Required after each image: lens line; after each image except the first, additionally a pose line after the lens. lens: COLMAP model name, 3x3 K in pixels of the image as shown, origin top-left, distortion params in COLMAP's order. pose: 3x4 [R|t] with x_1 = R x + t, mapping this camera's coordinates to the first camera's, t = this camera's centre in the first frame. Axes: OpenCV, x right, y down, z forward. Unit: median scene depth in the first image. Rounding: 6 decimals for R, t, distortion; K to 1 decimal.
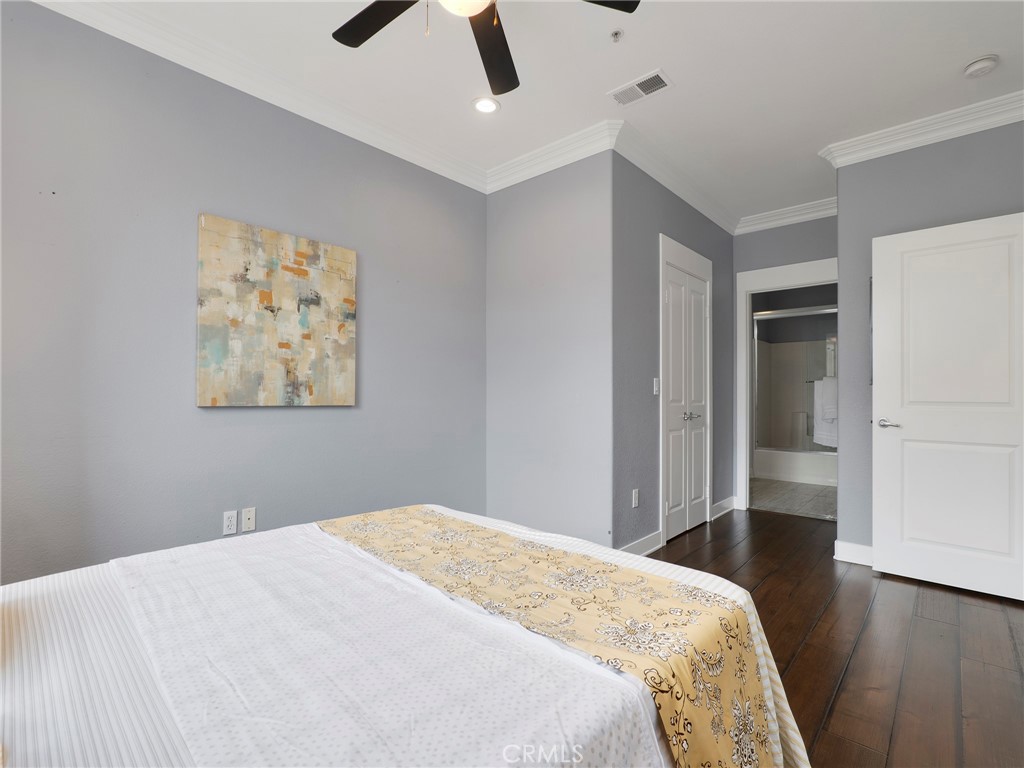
lens RADIAL K [[488.5, 0, 513.7], [0, 488.5, 385.8], [0, 0, 1]] dist [0.002270, 0.000461]
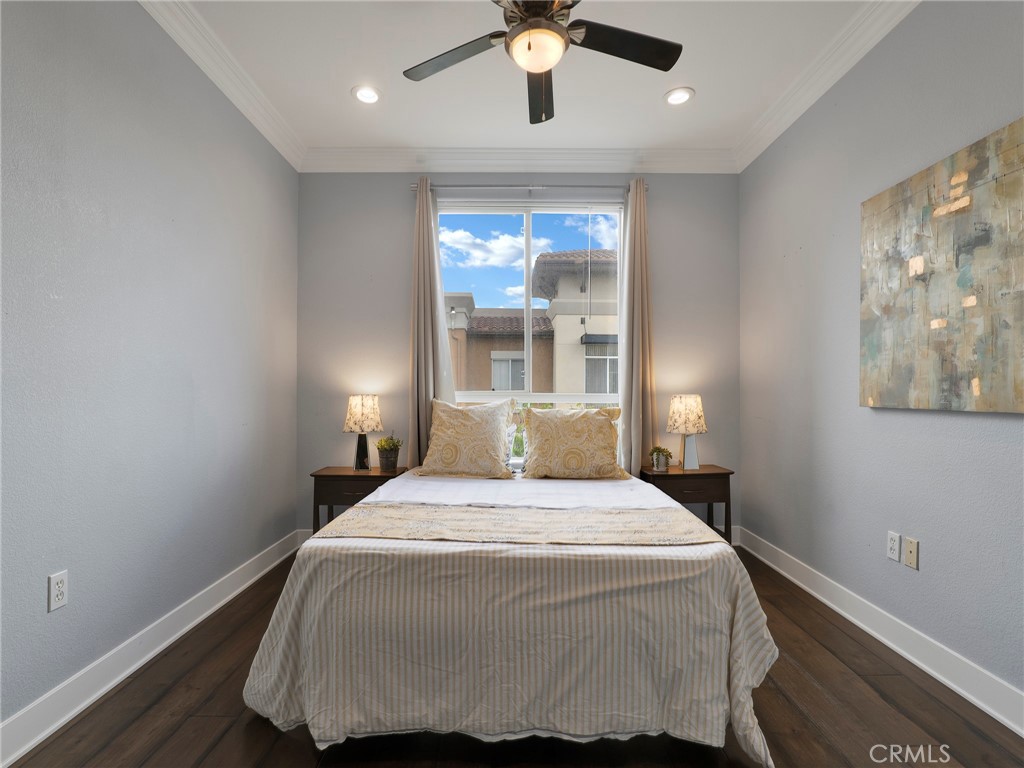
lens RADIAL K [[488.5, 0, 512.4], [0, 488.5, 390.9], [0, 0, 1]] dist [0.002270, 0.000461]
pose [[-0.724340, -0.009486, -0.689378, 0.448313], [0.009269, 0.999681, -0.023495, 0.024776], [0.689381, -0.023409, -0.724021, 1.073978]]
